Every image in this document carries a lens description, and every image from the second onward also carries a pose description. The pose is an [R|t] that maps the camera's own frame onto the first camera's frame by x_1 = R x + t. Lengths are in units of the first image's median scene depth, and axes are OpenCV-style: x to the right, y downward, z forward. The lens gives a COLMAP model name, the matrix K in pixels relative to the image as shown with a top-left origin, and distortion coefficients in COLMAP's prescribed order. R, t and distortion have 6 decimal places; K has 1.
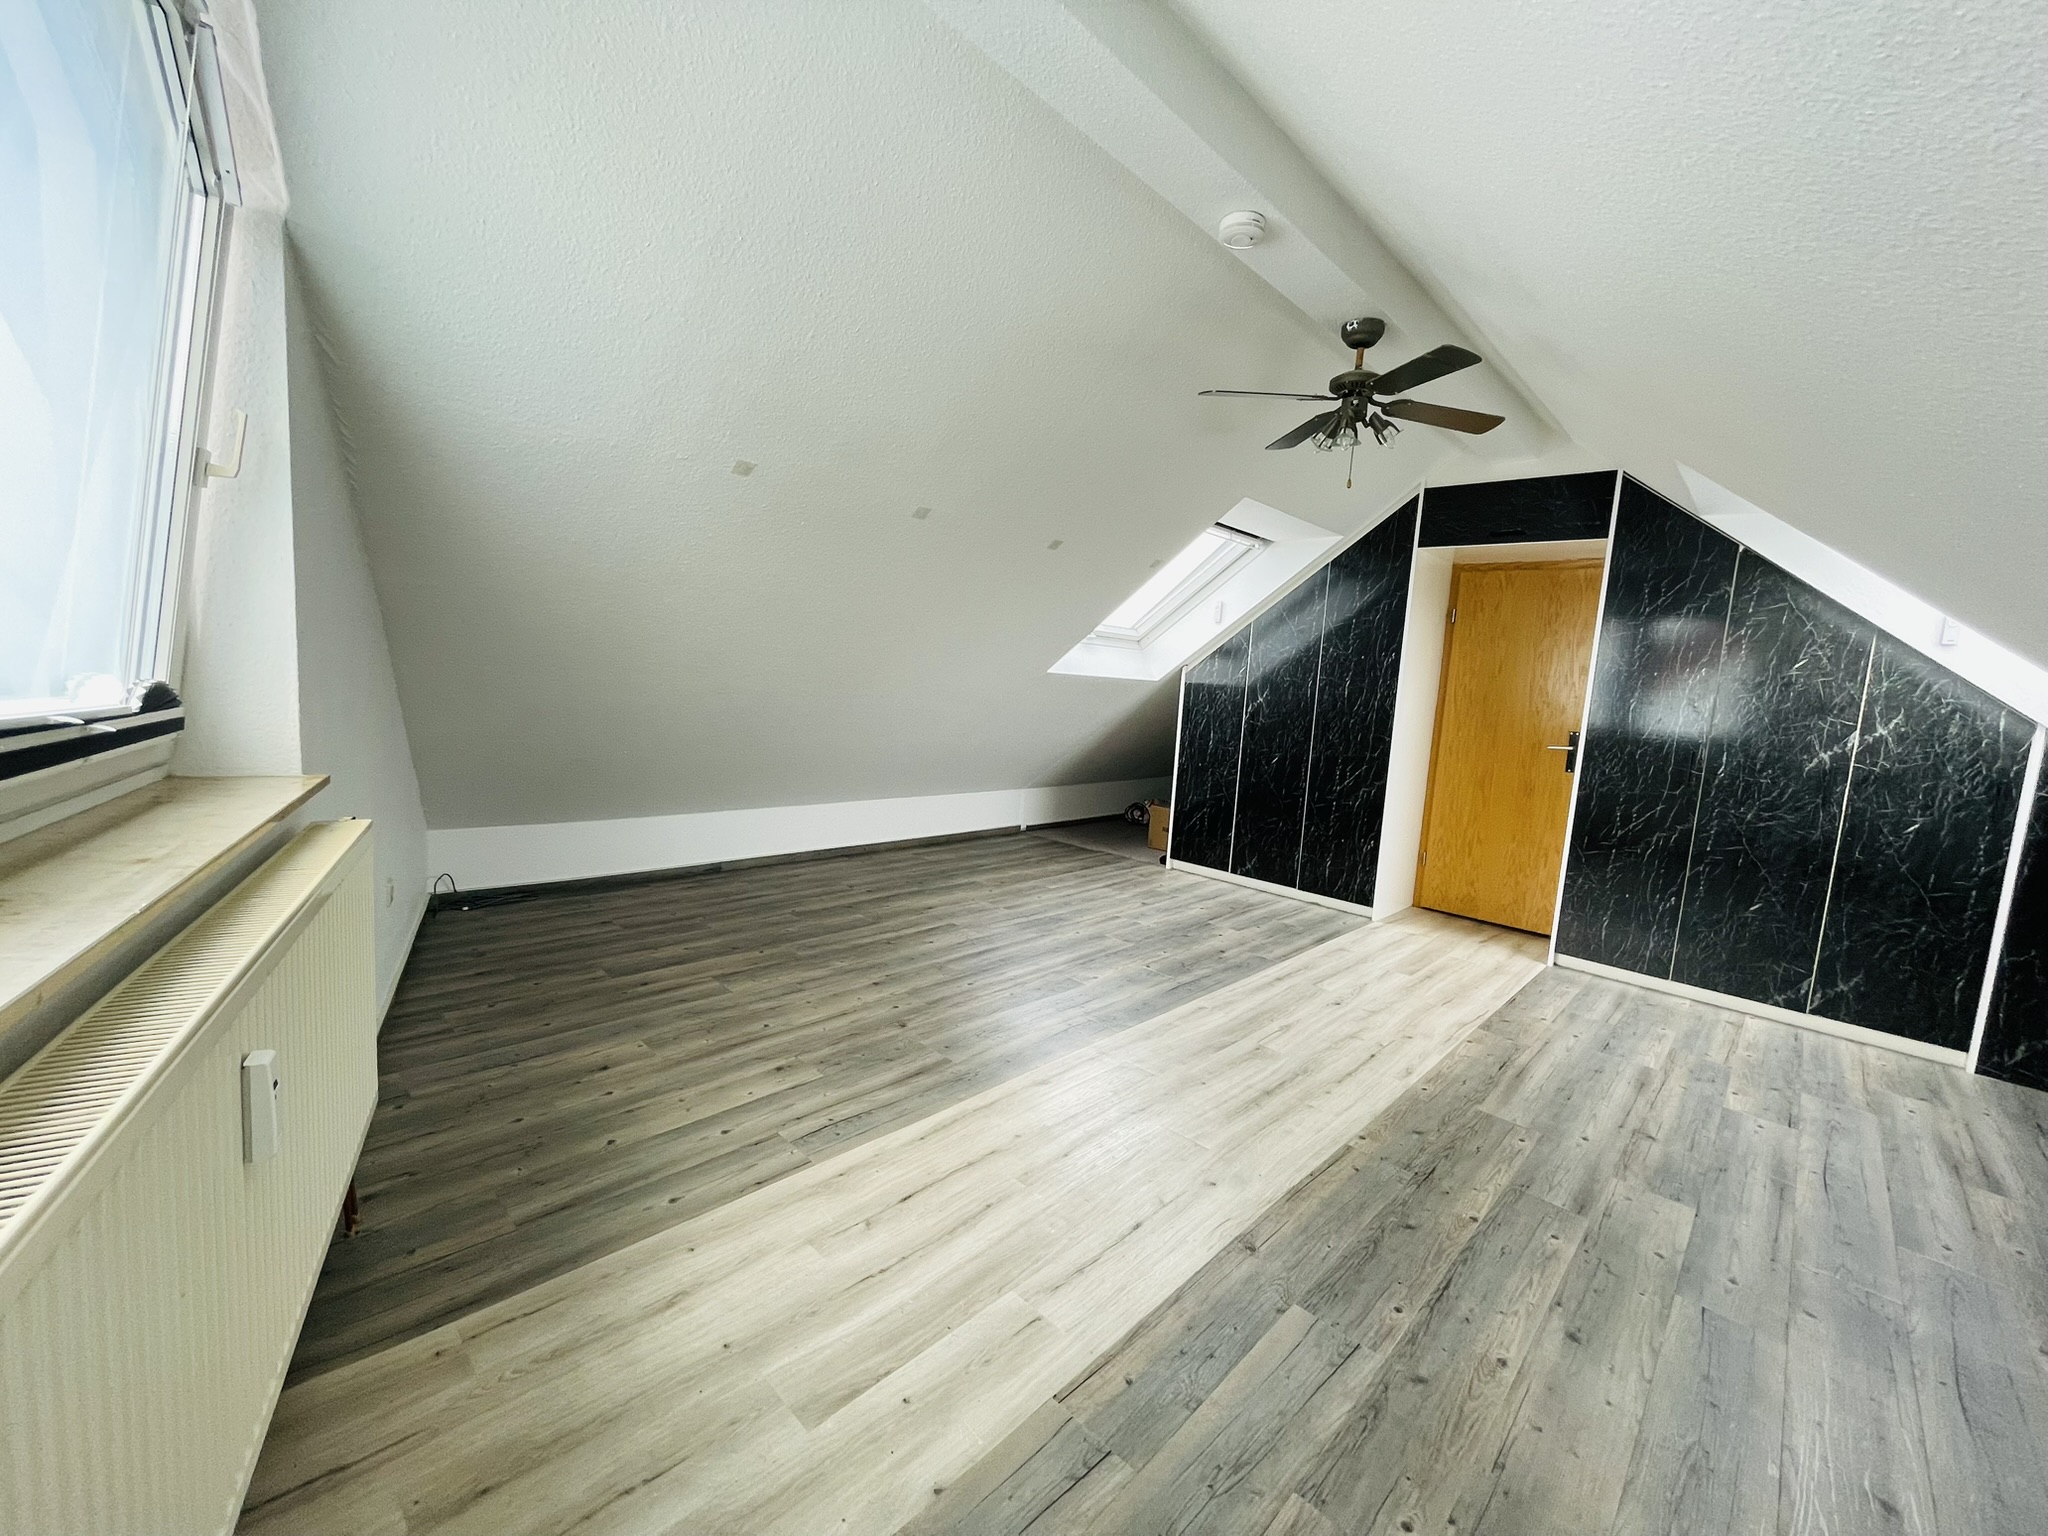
lens RADIAL K [[829.1, 0, 1027.4], [0, 829.1, 766.6], [0, 0, 1]] dist [-0.003021, 0.000117]
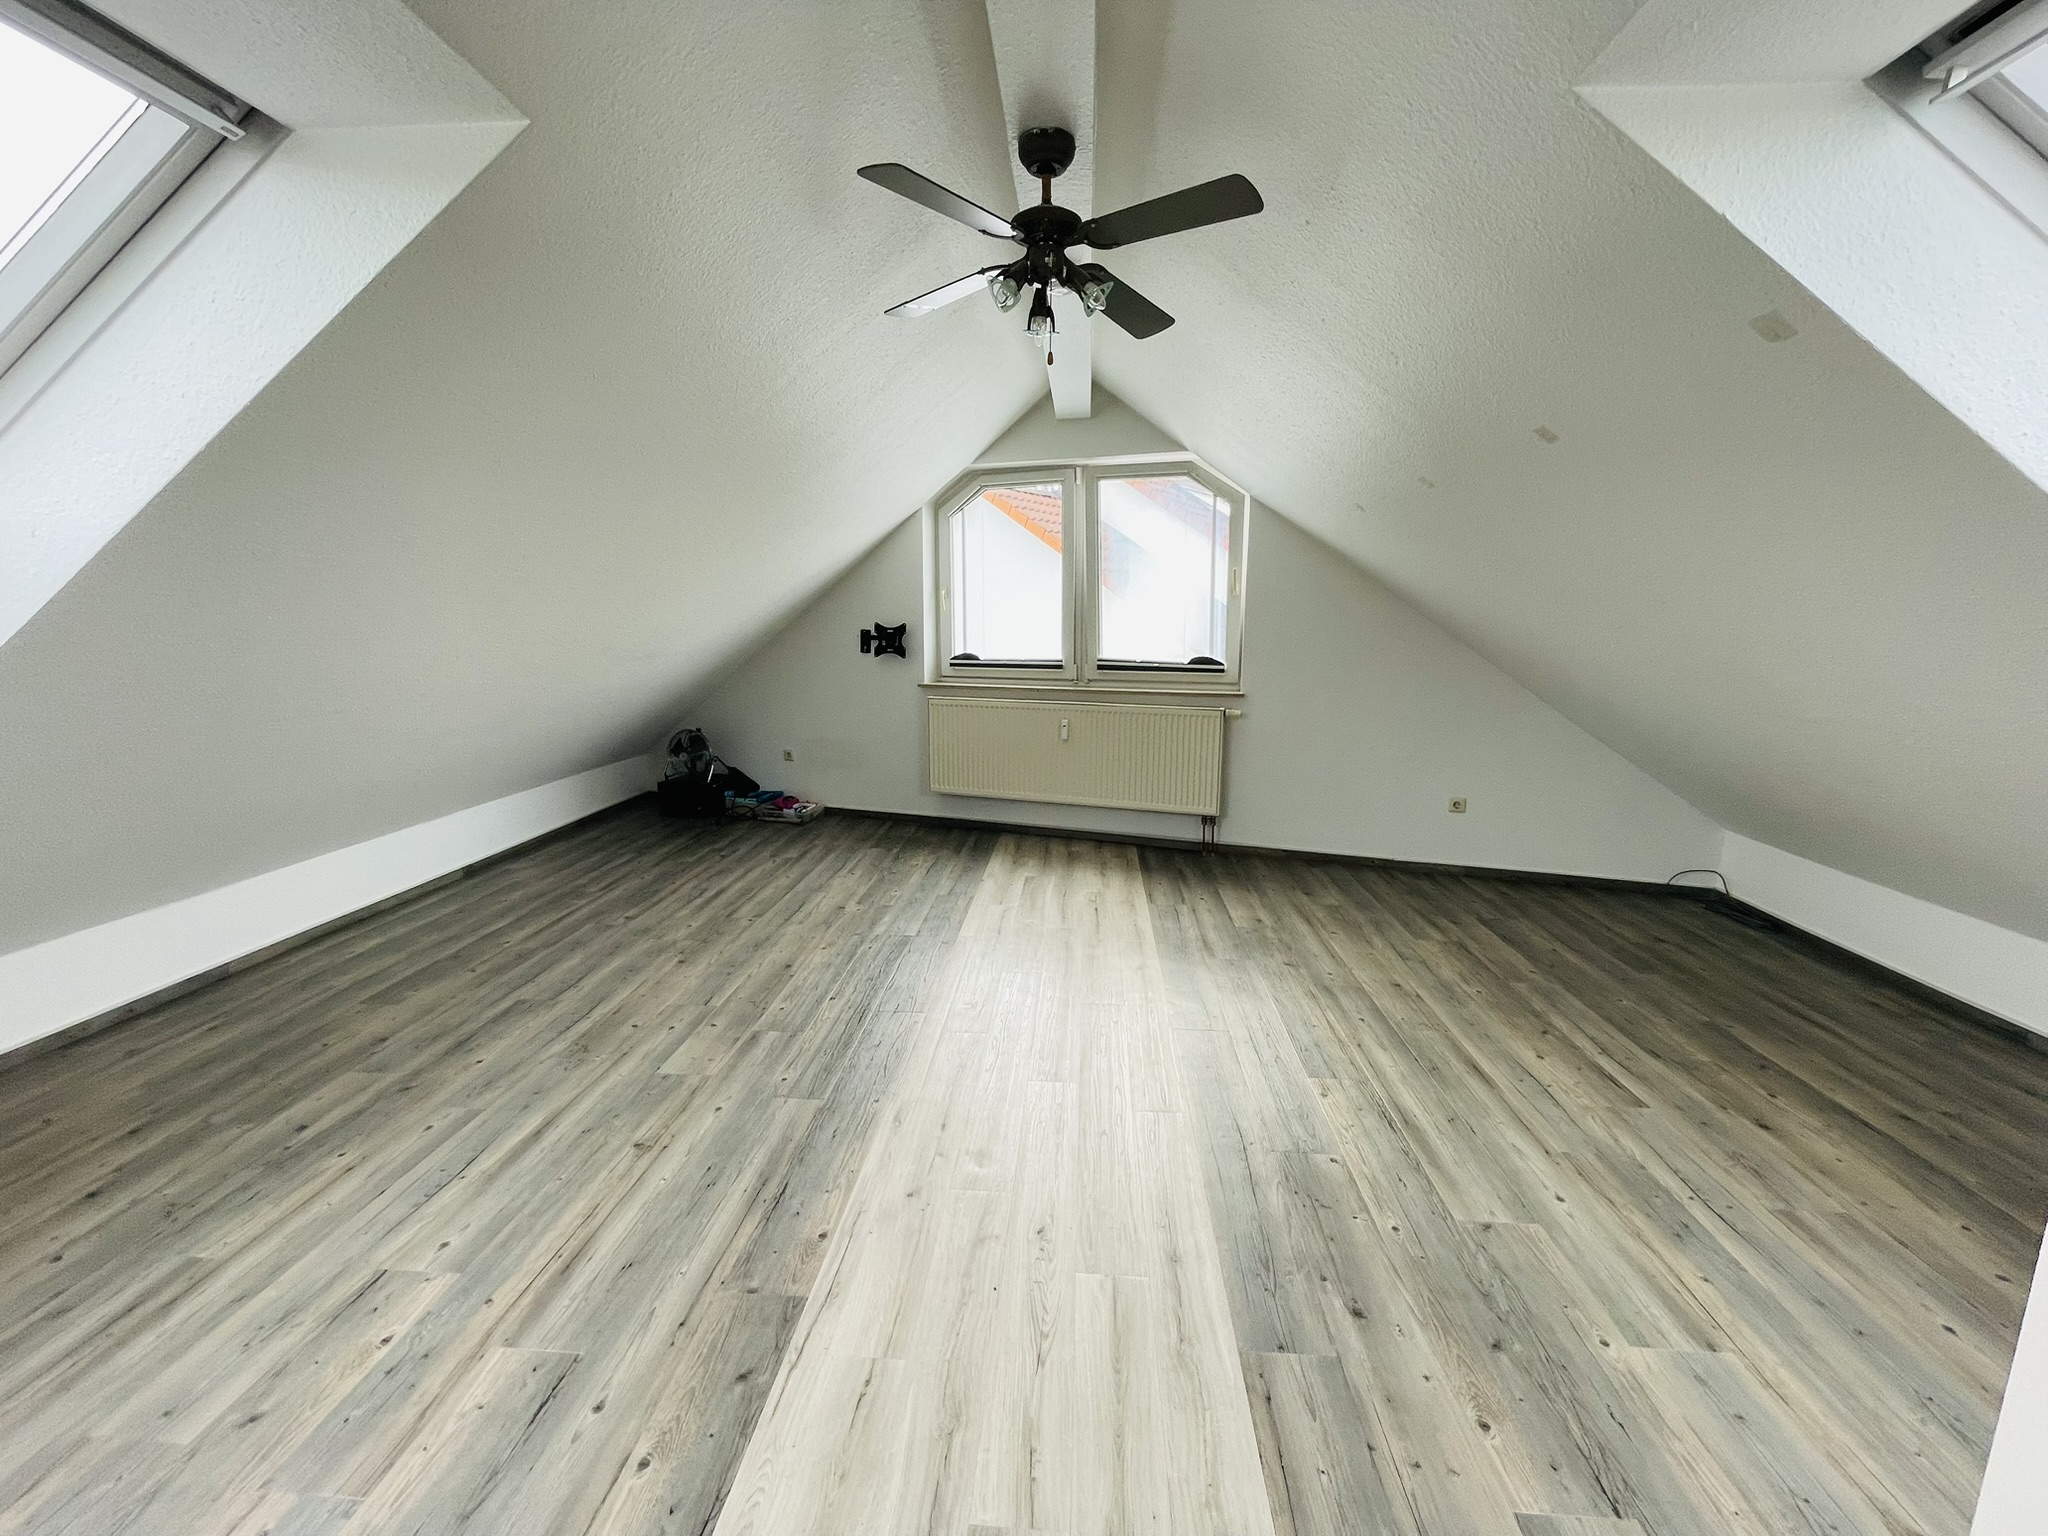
lens RADIAL K [[829.1, 0, 1025.3], [0, 829.1, 766.3], [0, 0, 1]] dist [-0.003021, 0.000117]
pose [[-0.768860, 0.041425, -0.638074, 0.754803], [-0.129269, 0.967224, 0.218559, -0.137736], [0.626214, 0.250524, -0.738305, 1.384858]]
